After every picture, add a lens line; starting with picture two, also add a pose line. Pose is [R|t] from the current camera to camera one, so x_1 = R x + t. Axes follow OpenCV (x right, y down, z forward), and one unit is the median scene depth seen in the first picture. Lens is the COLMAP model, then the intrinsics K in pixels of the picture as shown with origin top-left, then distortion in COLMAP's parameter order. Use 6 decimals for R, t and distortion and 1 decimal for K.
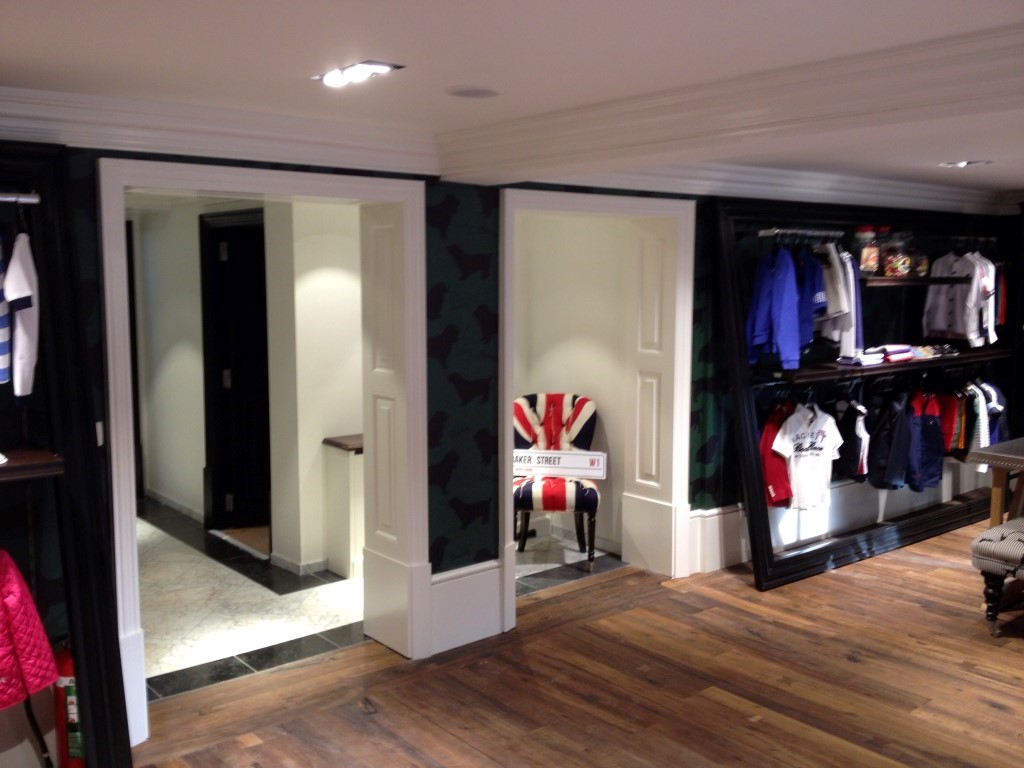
lens RADIAL K [[984.8, 0, 512.0], [0, 984.8, 384.0], [0, 0, 1]] dist [-0.004243, -0.002833]
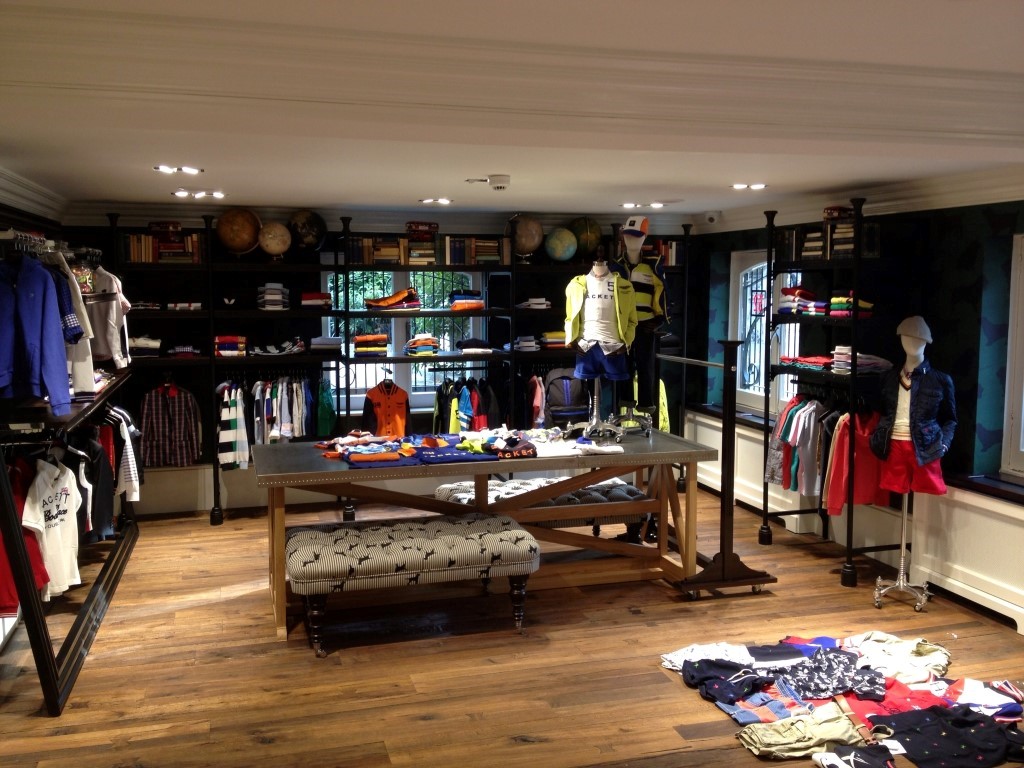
lens RADIAL K [[964.6, 0, 512.3], [0, 964.6, 368.3], [0, 0, 1]] dist [-0.000471, -0.007567]
pose [[0.408052, -0.087749, 0.908732, -0.238293], [0.115097, 0.992373, 0.044143, -0.041970], [-0.905674, 0.086579, 0.415040, 0.349823]]
